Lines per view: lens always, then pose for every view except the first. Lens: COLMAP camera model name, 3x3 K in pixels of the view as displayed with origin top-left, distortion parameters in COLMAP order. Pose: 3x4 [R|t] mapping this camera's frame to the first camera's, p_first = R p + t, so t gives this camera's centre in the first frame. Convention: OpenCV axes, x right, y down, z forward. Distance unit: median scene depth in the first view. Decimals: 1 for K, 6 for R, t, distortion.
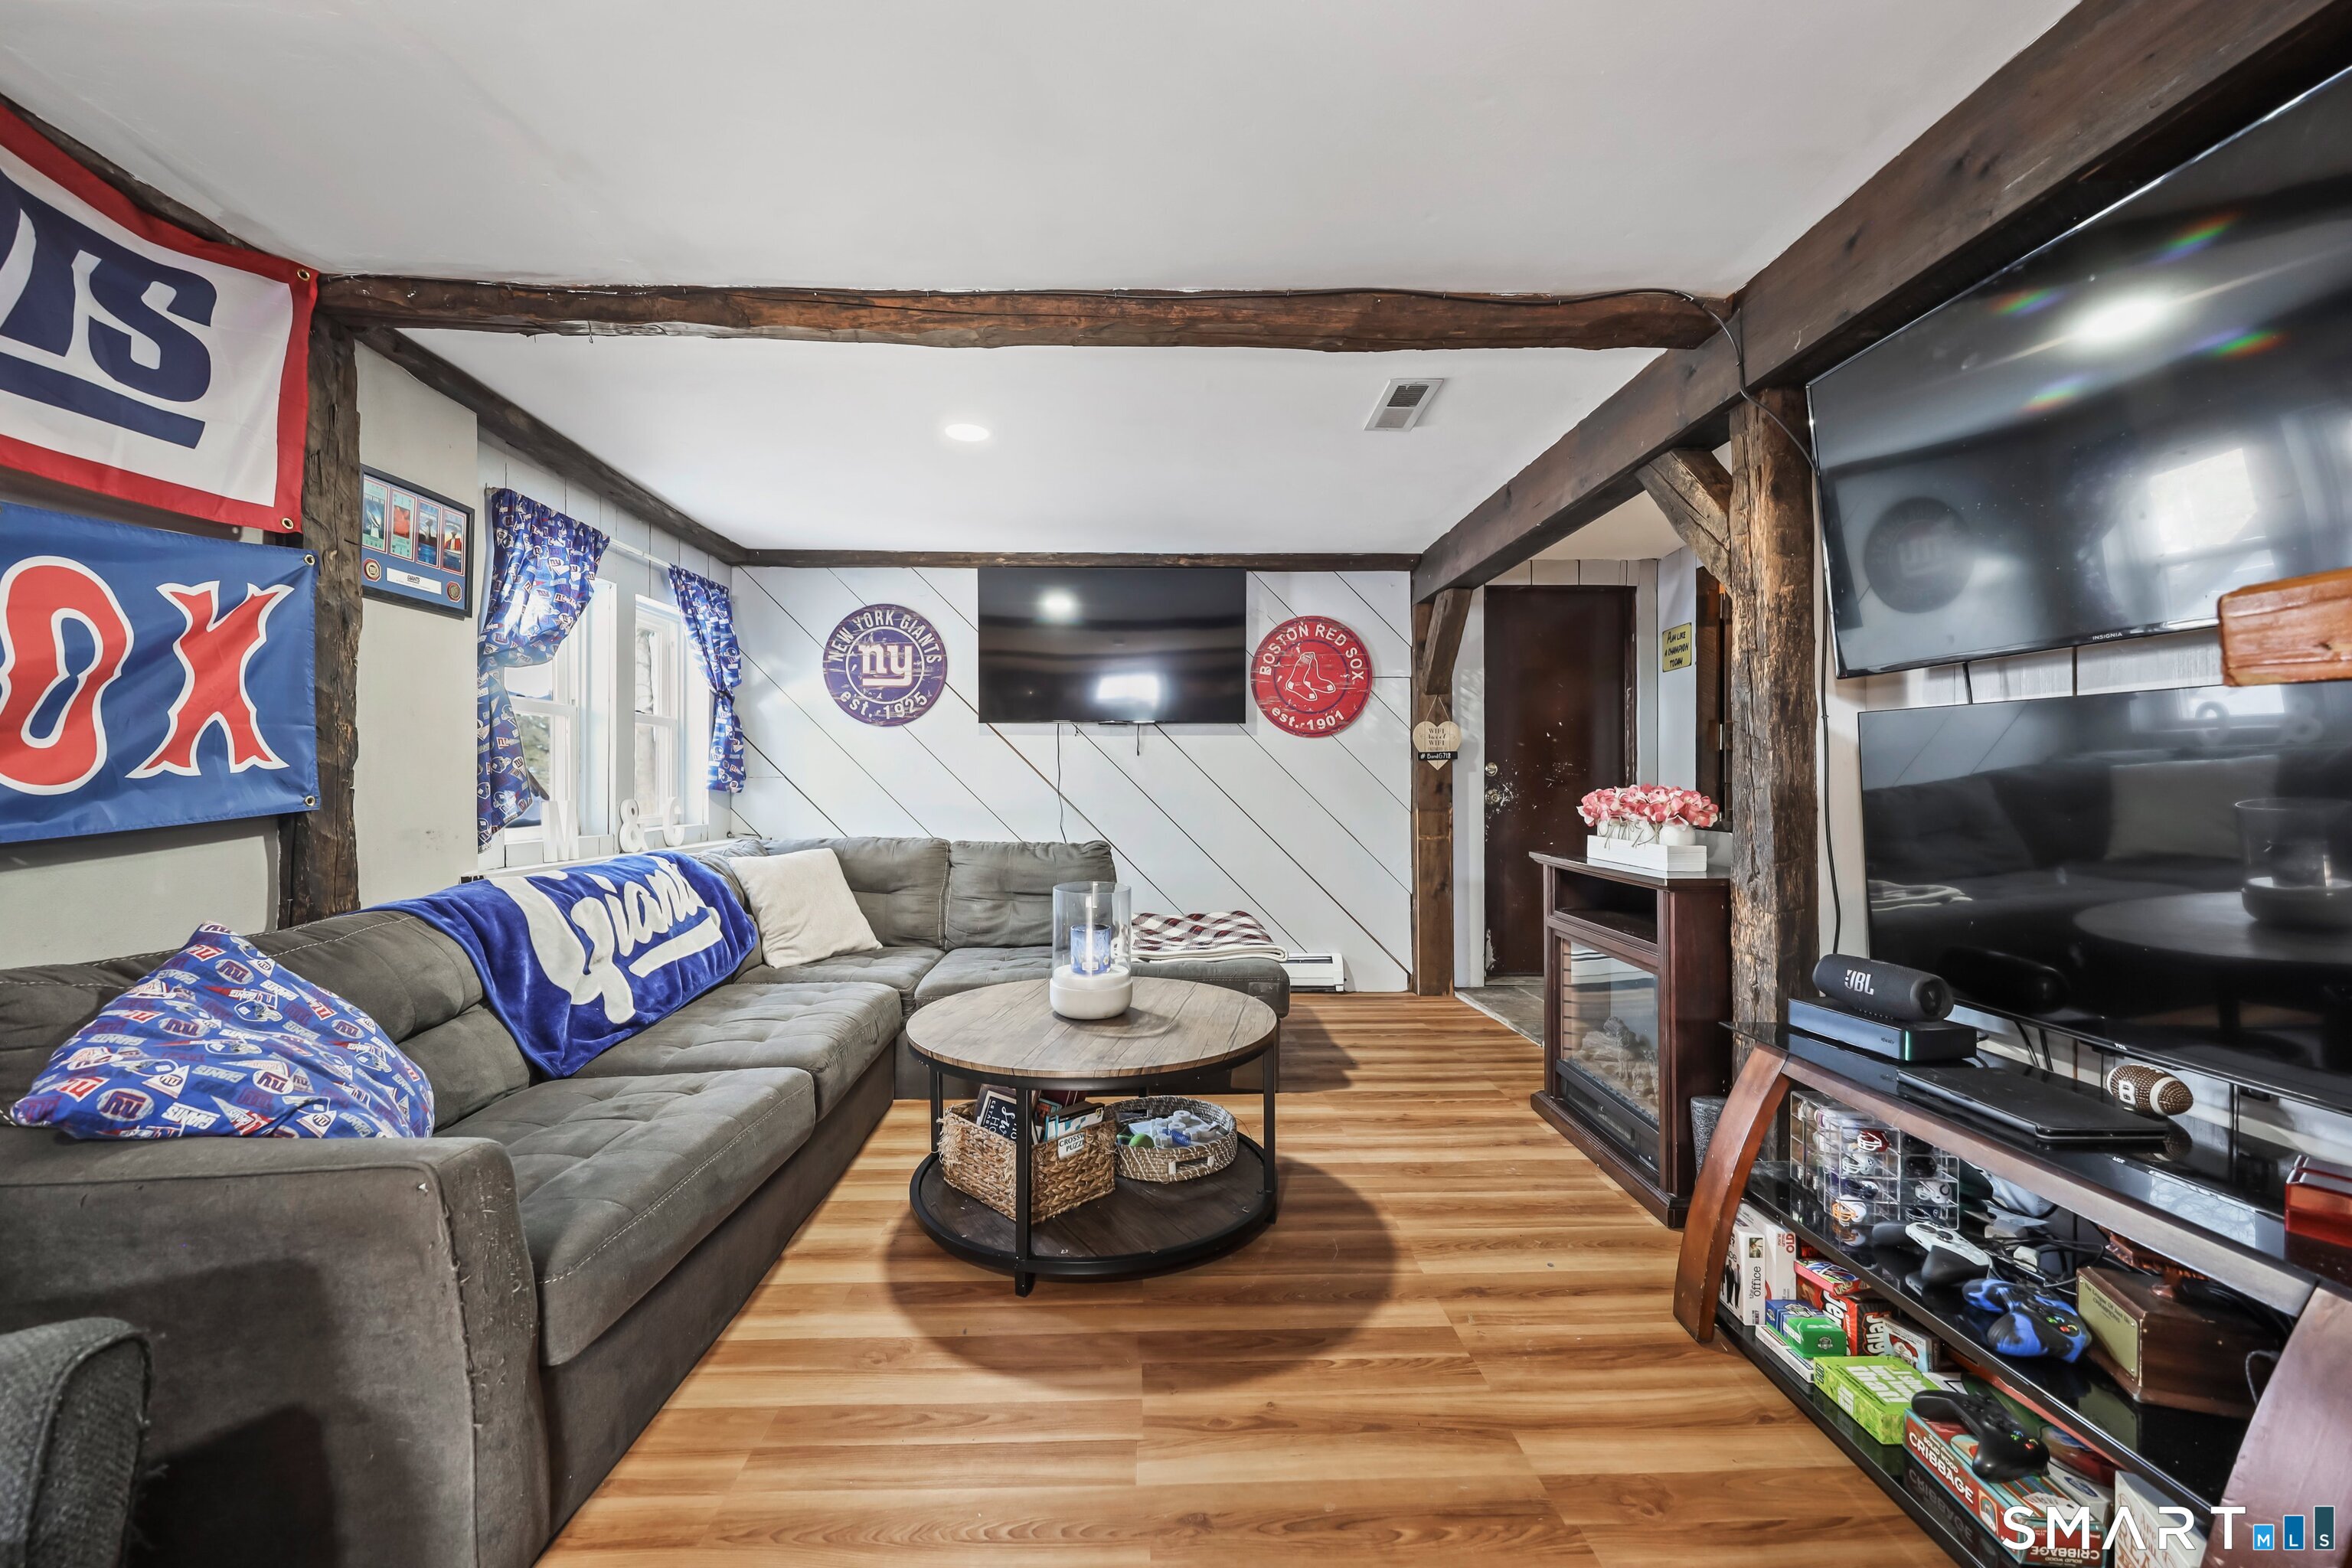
lens RADIAL K [[946.2, 0, 1167.4], [0, 946.2, 775.6], [0, 0, 1]] dist [0.000330, 0.000036]
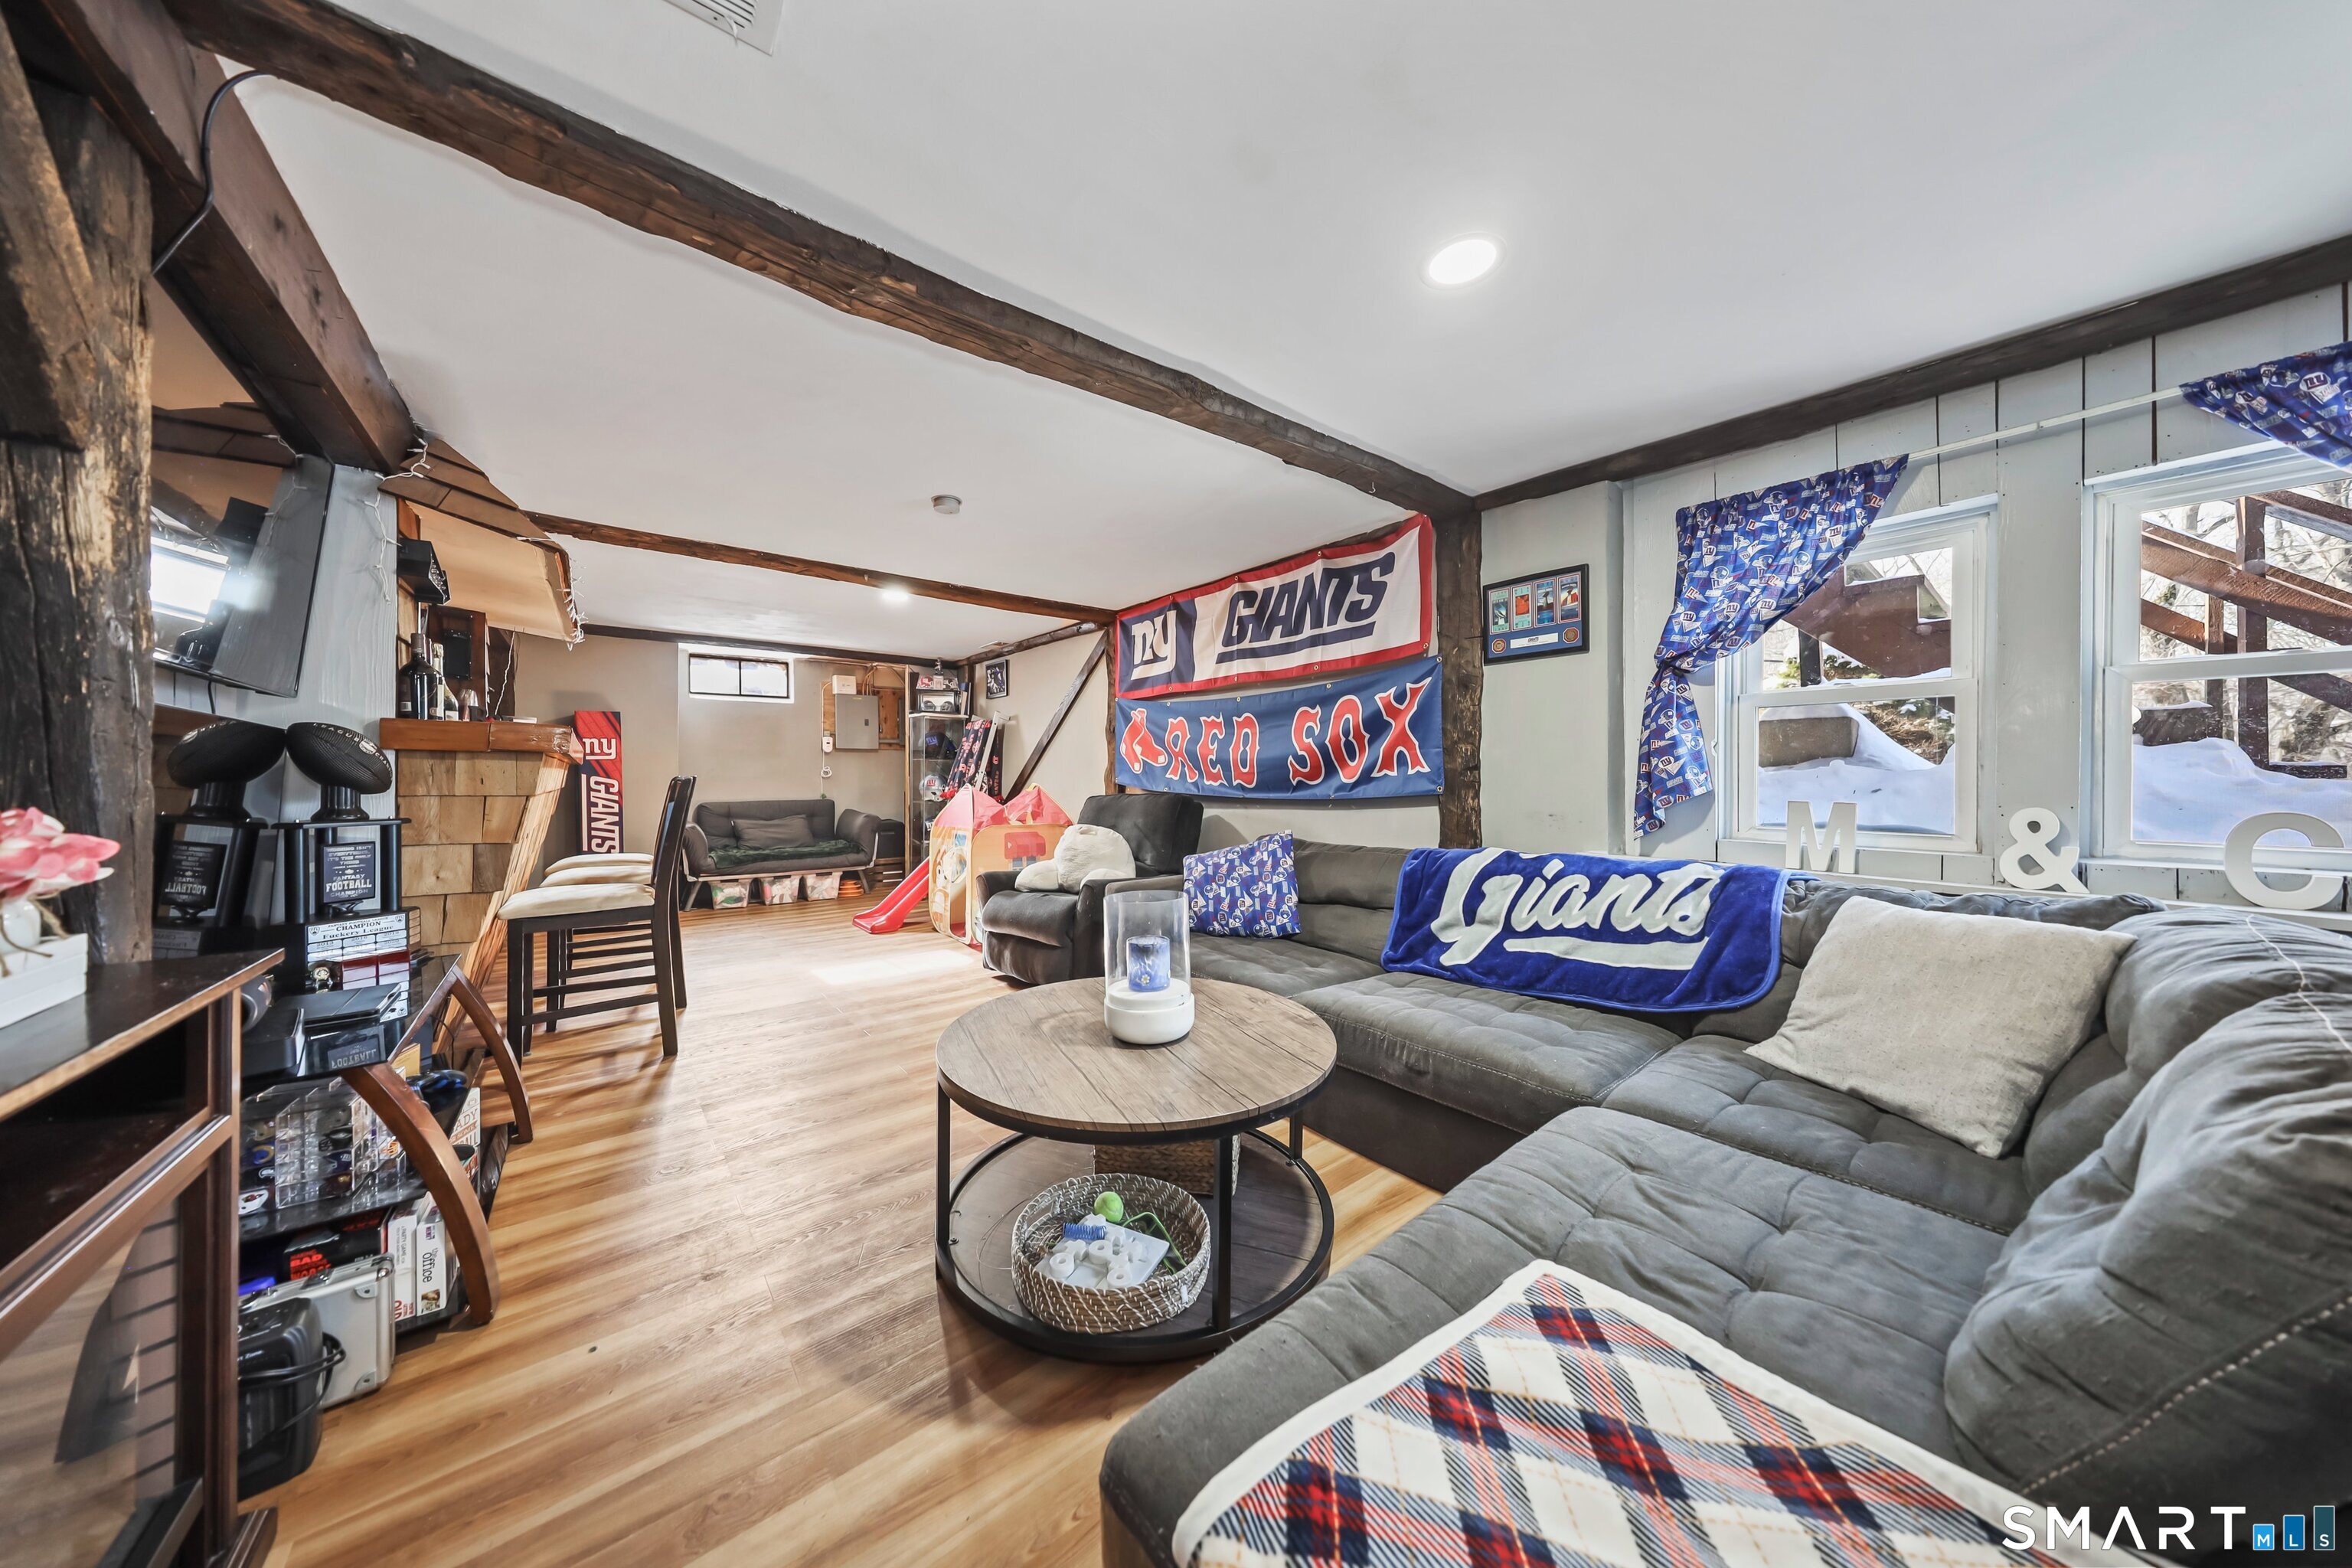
lens RADIAL K [[746.2, 0, 1177.1], [0, 746.2, 778.1], [0, 0, 1]] dist [0.007830, -0.000123]
pose [[-0.804935, 0.006313, -0.593330, 0.377172], [0.005730, 0.999979, 0.002866, -0.001330], [0.593335, -0.001093, -0.804955, 1.838152]]
